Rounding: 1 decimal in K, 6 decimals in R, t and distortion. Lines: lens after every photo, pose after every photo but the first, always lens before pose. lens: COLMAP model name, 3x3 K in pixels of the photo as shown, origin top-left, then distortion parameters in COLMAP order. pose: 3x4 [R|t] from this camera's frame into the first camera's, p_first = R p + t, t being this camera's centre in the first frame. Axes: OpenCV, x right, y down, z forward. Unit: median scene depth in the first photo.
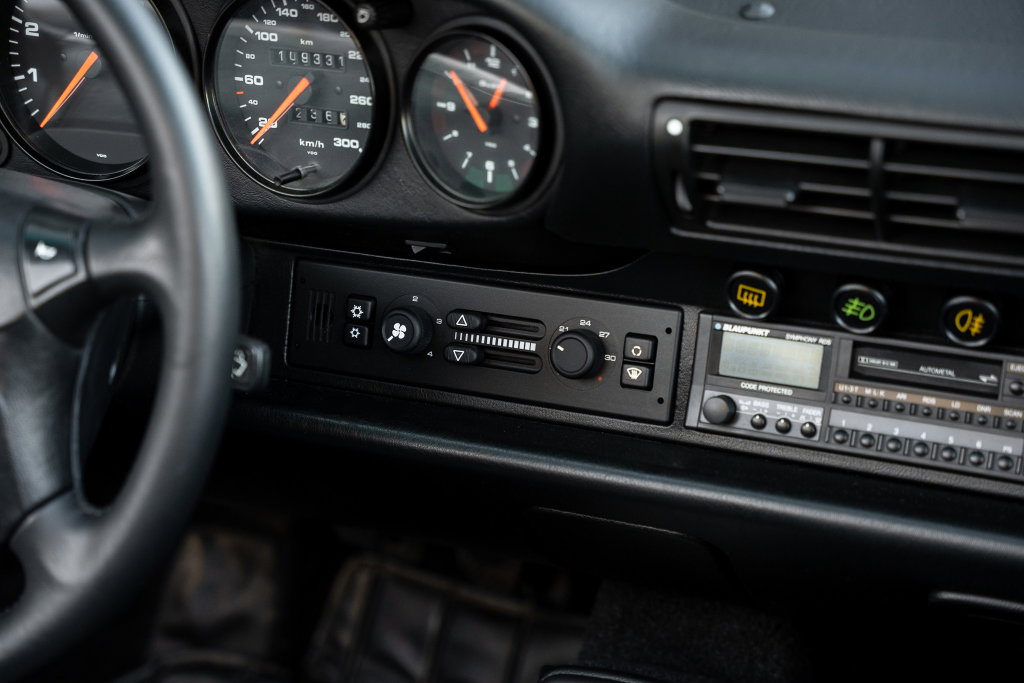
lens RADIAL K [[1986.4, 0, 514.3], [0, 1986.4, 338.2], [0, 0, 1]] dist [0.272715, 0.000000]
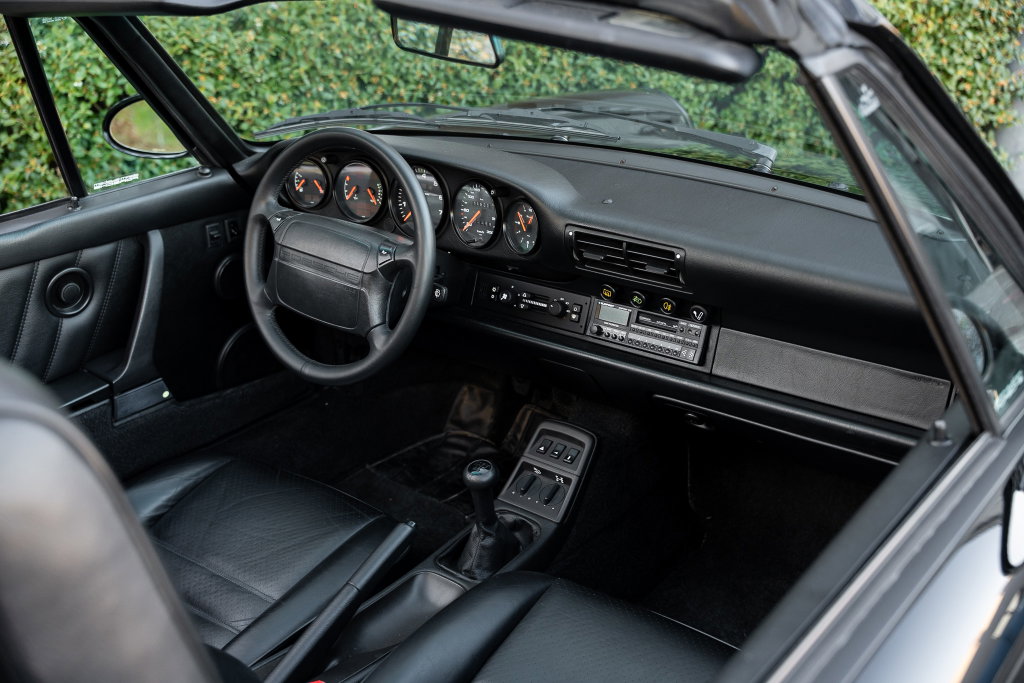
lens RADIAL K [[1186.2, 0, 513.3], [0, 1186.2, 339.0], [0, 0, 1]] dist [0.095787, 0.000000]
pose [[0.967637, 0.111970, -0.226145, 0.382734], [-0.120274, 0.992469, -0.023234, 0.104330], [0.221840, 0.049681, 0.973817, -0.773903]]
